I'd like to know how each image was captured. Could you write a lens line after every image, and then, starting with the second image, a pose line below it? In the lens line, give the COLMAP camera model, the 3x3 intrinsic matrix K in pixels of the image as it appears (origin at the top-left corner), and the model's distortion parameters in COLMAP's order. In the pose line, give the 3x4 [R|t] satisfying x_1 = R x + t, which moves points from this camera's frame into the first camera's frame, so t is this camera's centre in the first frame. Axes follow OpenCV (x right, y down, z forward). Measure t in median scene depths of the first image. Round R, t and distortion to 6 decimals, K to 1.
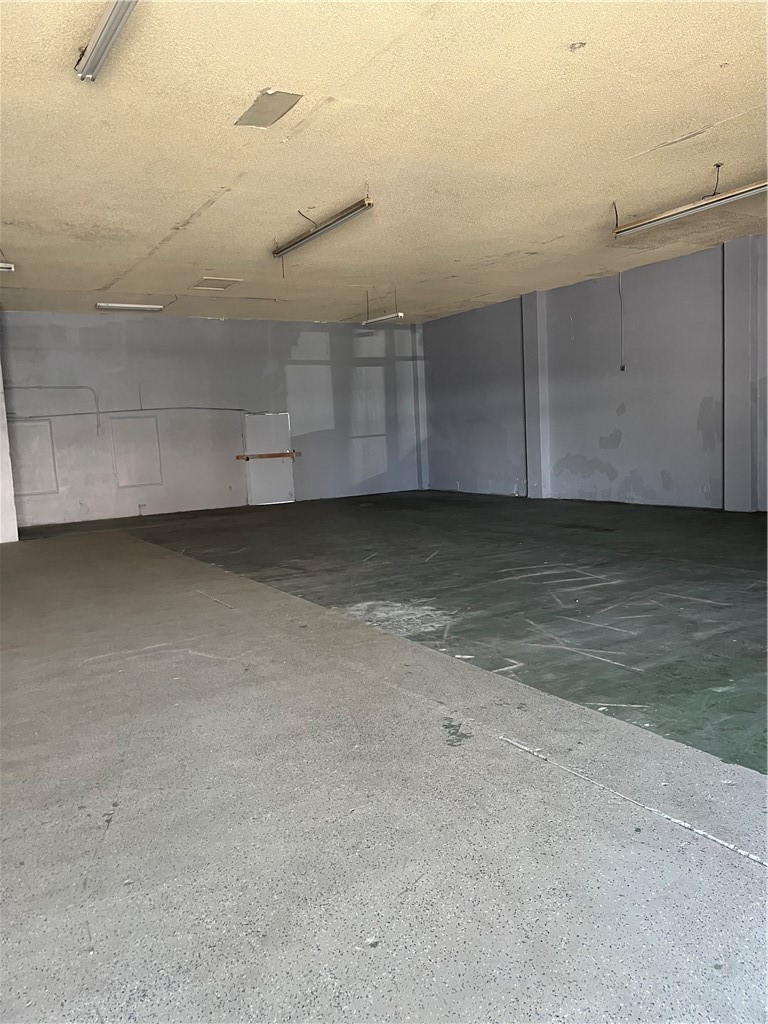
lens RADIAL K [[774.5, 0, 382.5], [0, 774.5, 511.2], [0, 0, 1]] dist [0.025382, -0.040794]
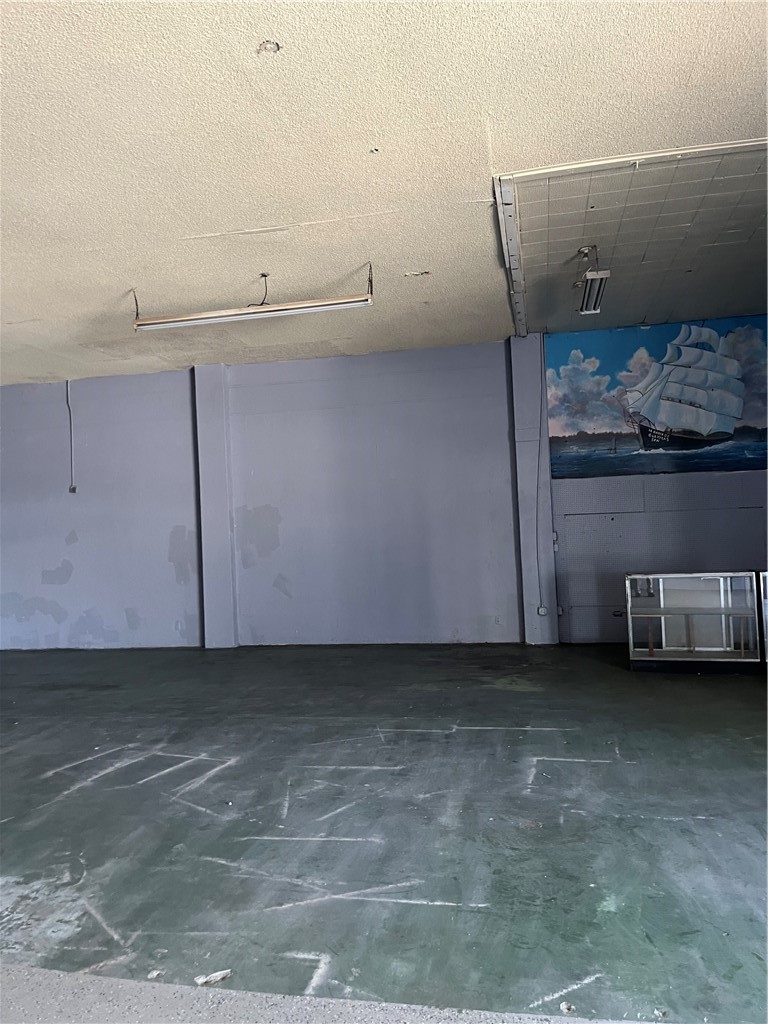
lens RADIAL K [[774.5, 0, 383.3], [0, 774.5, 515.1], [0, 0, 1]] dist [0.025382, -0.040794]
pose [[0.684297, 0.038163, 0.728204, -0.200344], [0.083411, 0.987978, -0.130159, -0.043446], [-0.724417, 0.149808, 0.672888, 0.470531]]
